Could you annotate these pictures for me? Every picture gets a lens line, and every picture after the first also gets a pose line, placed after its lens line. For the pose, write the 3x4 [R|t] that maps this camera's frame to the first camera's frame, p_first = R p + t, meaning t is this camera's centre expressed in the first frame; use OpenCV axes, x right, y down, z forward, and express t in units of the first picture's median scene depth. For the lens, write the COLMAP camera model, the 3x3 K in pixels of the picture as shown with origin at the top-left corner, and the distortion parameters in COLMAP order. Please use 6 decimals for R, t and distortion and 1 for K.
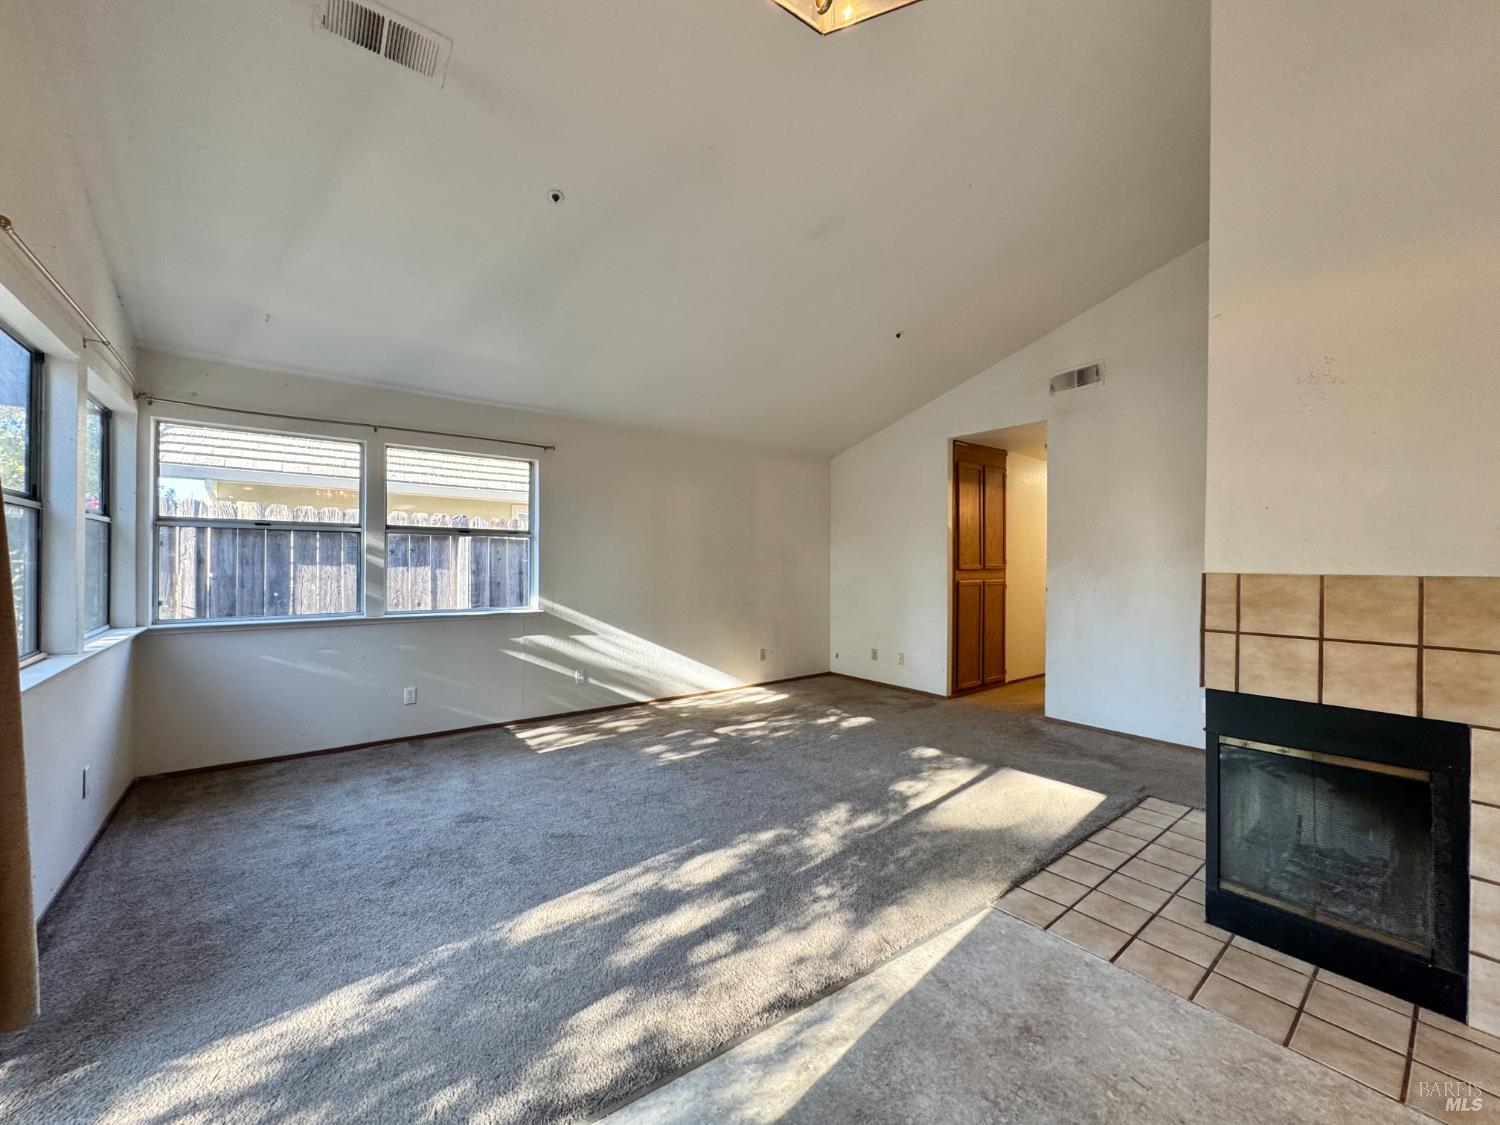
lens RADIAL K [[591.4, 0, 750.0], [0, 591.4, 562.5], [0, 0, 1]] dist [-0.001037, 0.000344]
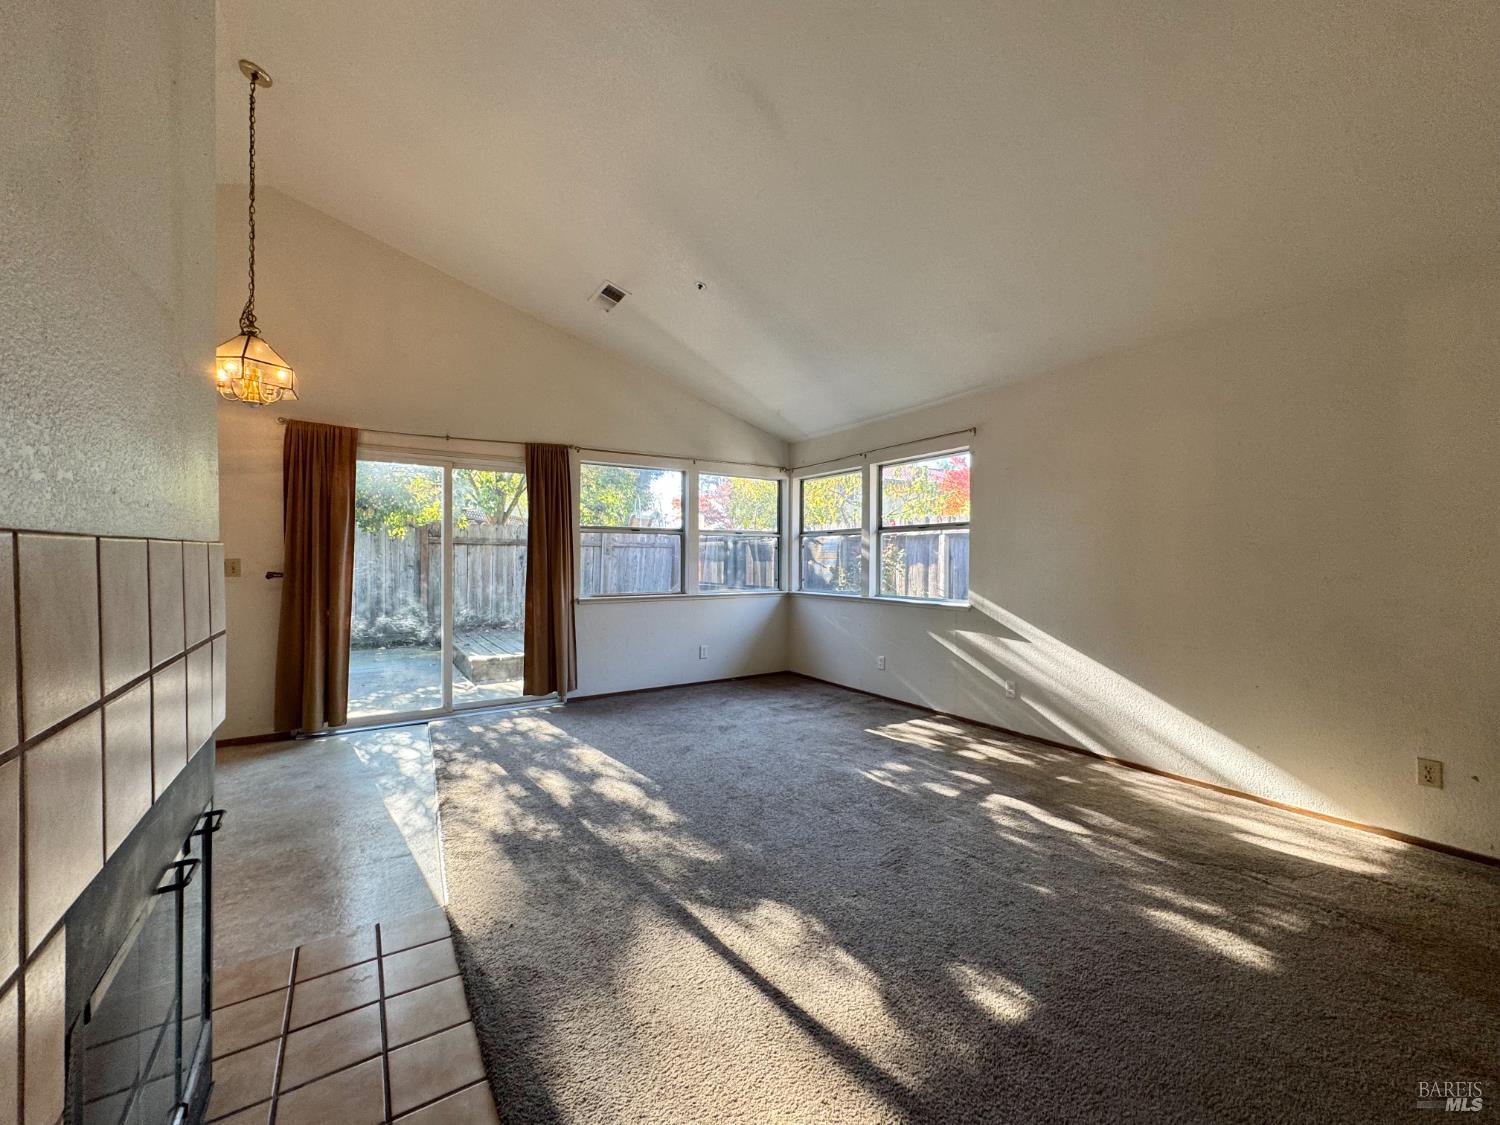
lens RADIAL K [[595.6, 0, 747.3], [0, 595.6, 561.8], [0, 0, 1]] dist [-0.000092, 0.000280]
pose [[-0.093296, -0.006498, -0.995617, 1.087093], [-0.001723, 0.999978, -0.006365, 0.033603], [0.995637, 0.001121, -0.093305, 1.295579]]
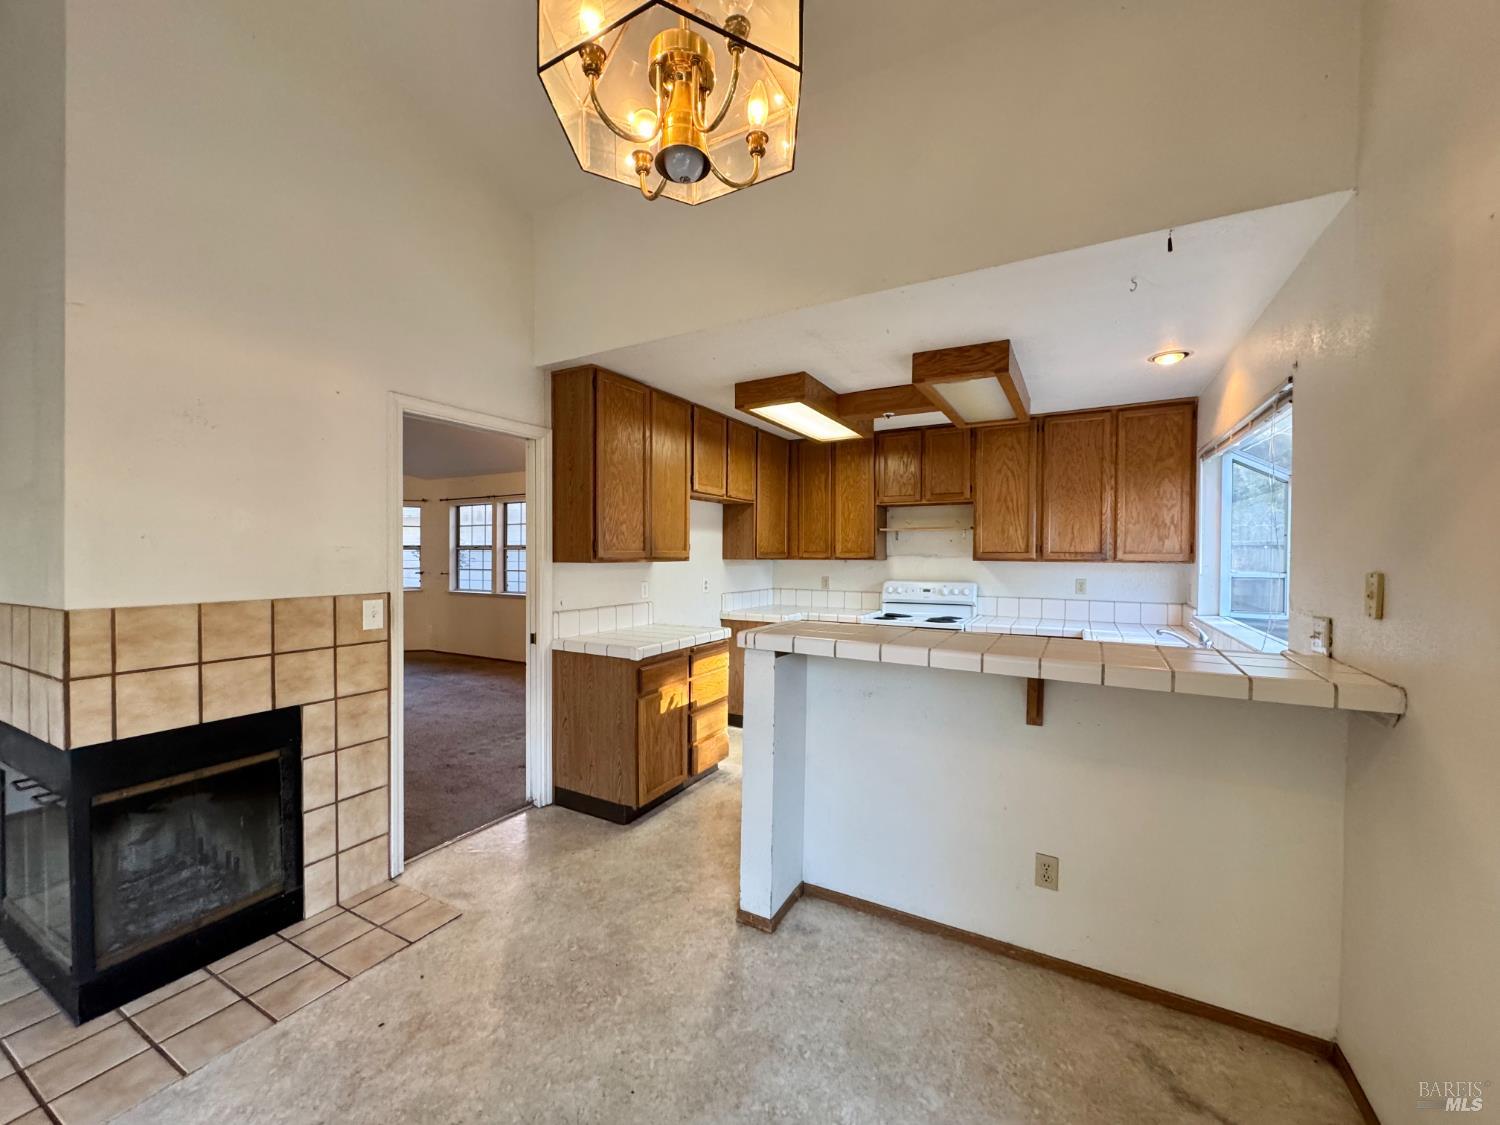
lens RADIAL K [[591.4, 0, 750.0], [0, 591.4, 562.5], [0, 0, 1]] dist [-0.001037, 0.000344]
pose [[-0.382293, -0.021320, 0.923795, -0.278828], [-0.006991, 0.999772, 0.020180, -0.057116], [-0.924015, 0.001256, -0.382355, 0.345528]]
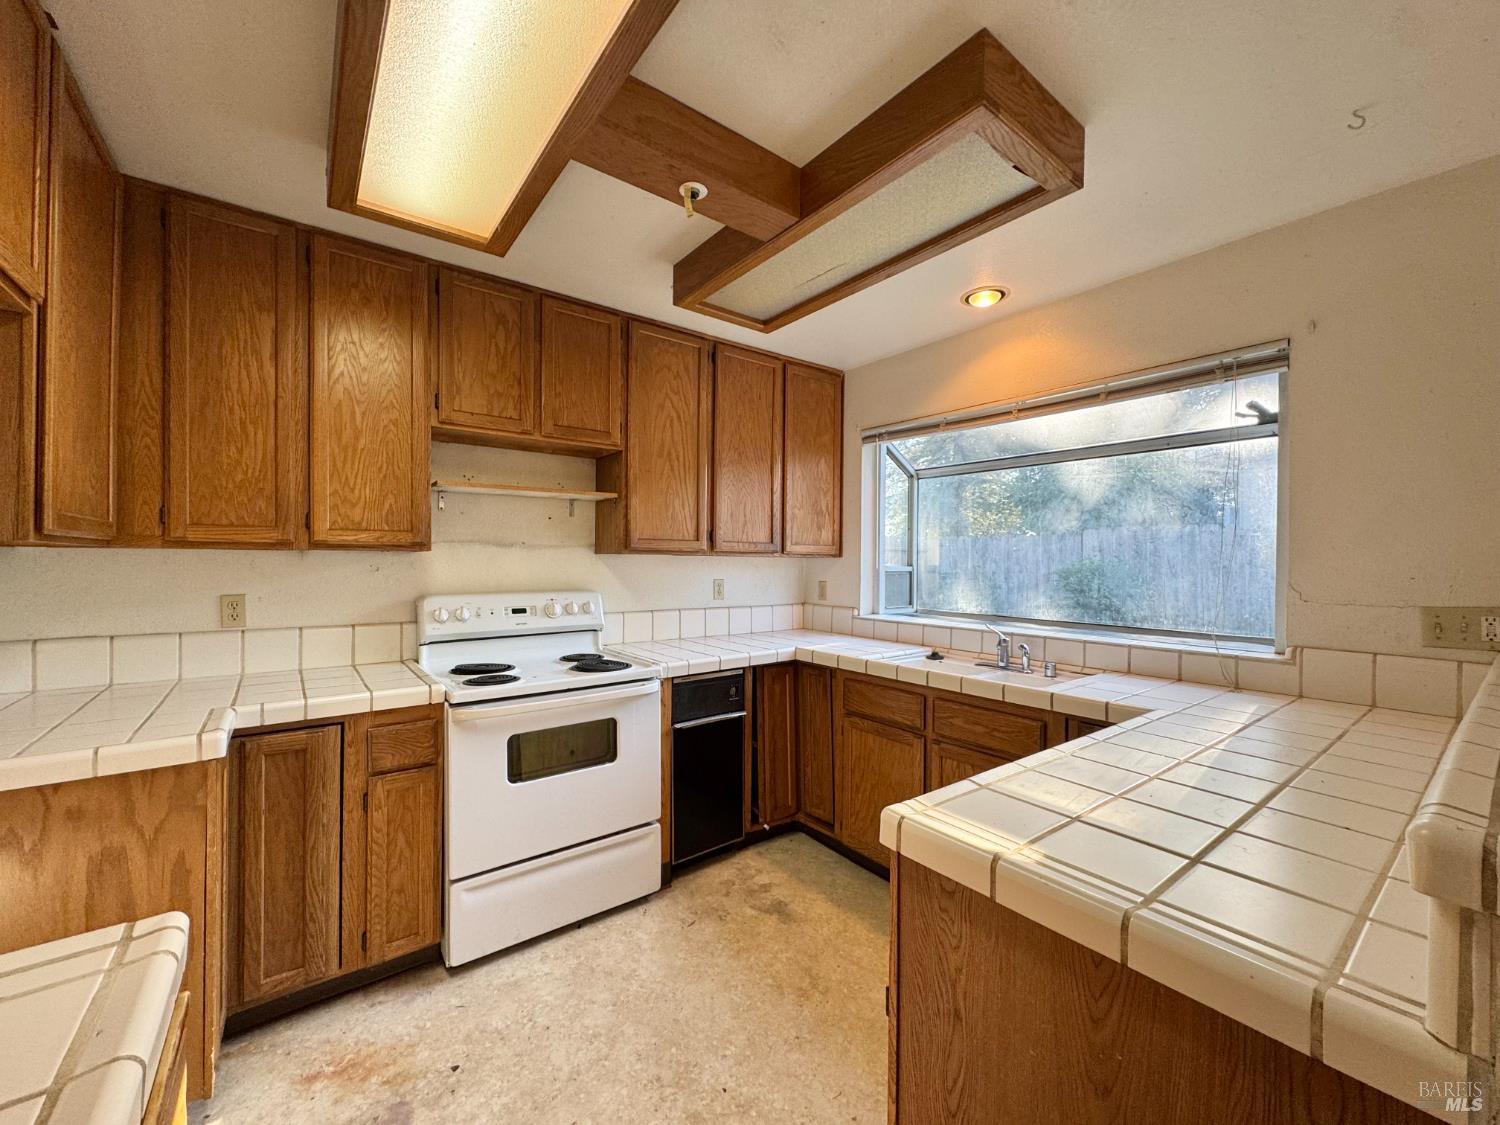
lens RADIAL K [[595.6, 0, 747.3], [0, 595.6, 561.8], [0, 0, 1]] dist [-0.000092, 0.000280]
pose [[-0.999763, -0.013018, 0.017472, 0.823424], [-0.013032, 0.999915, -0.000707, -0.019799], [-0.017462, -0.000934, -0.999847, 0.089319]]
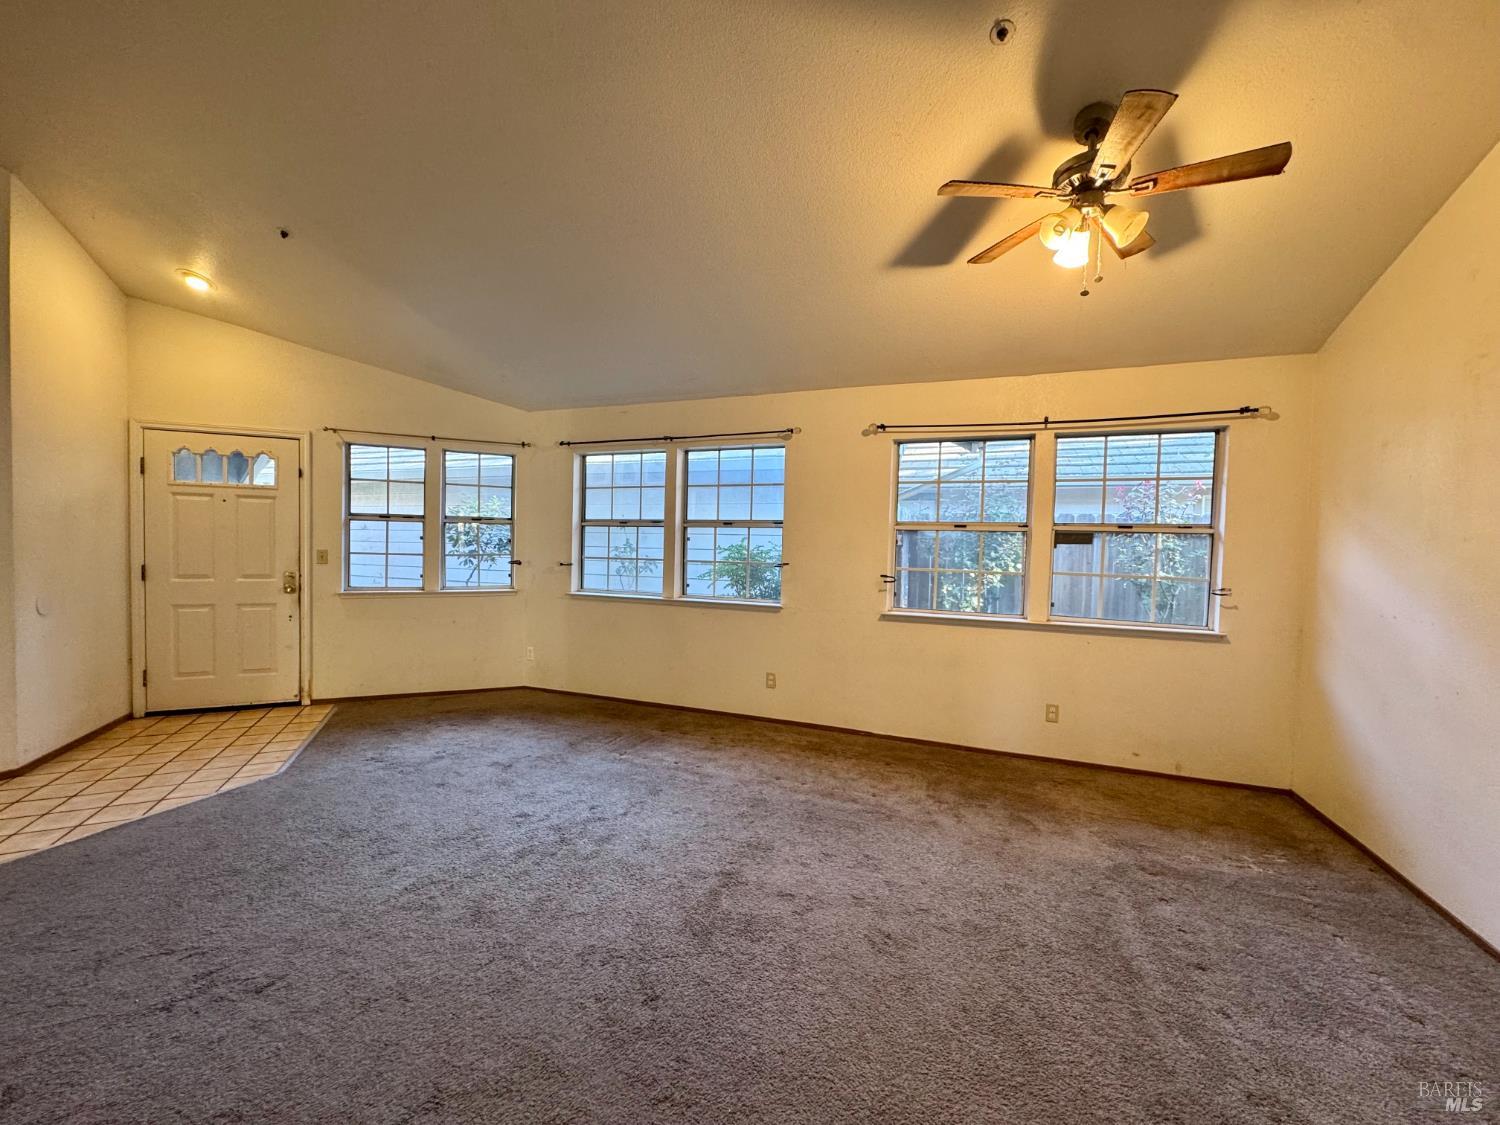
lens RADIAL K [[594.3, 0, 751.5], [0, 594.3, 563.3], [0, 0, 1]] dist [-0.001644, 0.000079]
pose [[-0.509887, -0.045076, 0.859060, 1.231802], [-0.024336, 0.998982, 0.037974, -0.016851], [-0.859897, -0.001544, -0.510465, 1.075885]]
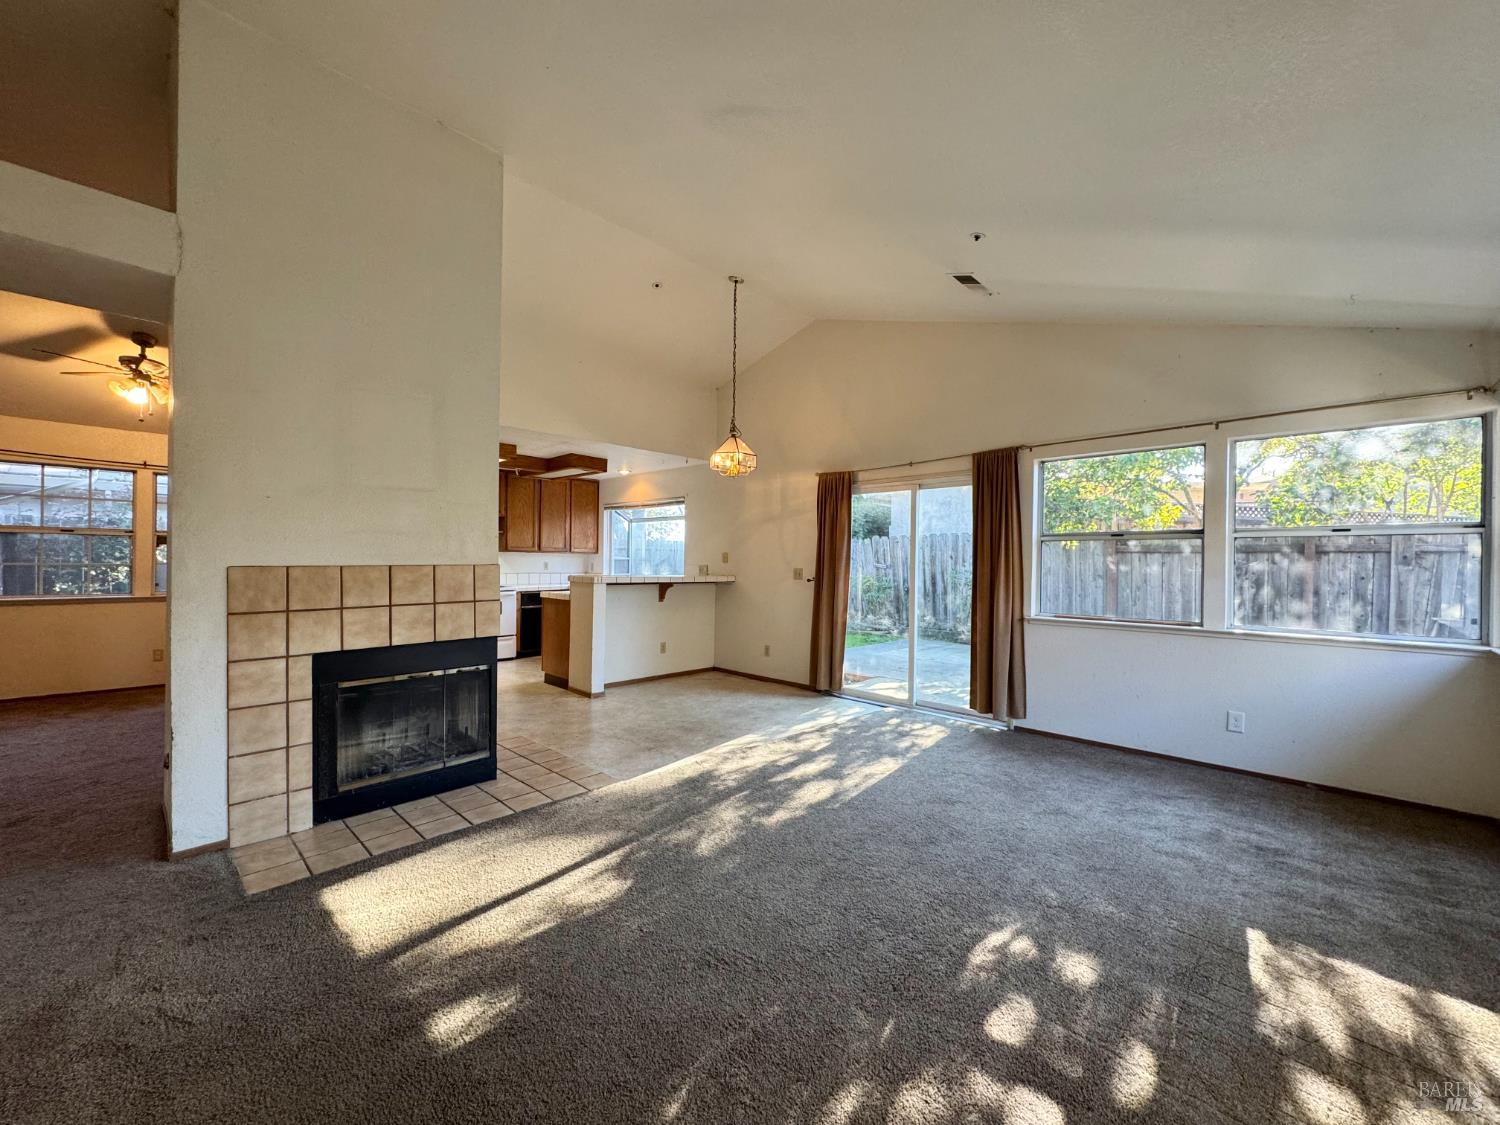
lens RADIAL K [[594.3, 0, 751.5], [0, 594.3, 563.3], [0, 0, 1]] dist [-0.001644, 0.000079]
pose [[-0.990778, -0.017534, -0.134358, 0.242567], [-0.017824, 0.999841, 0.000960, 0.000943], [0.134320, 0.003346, -0.990932, 2.143336]]
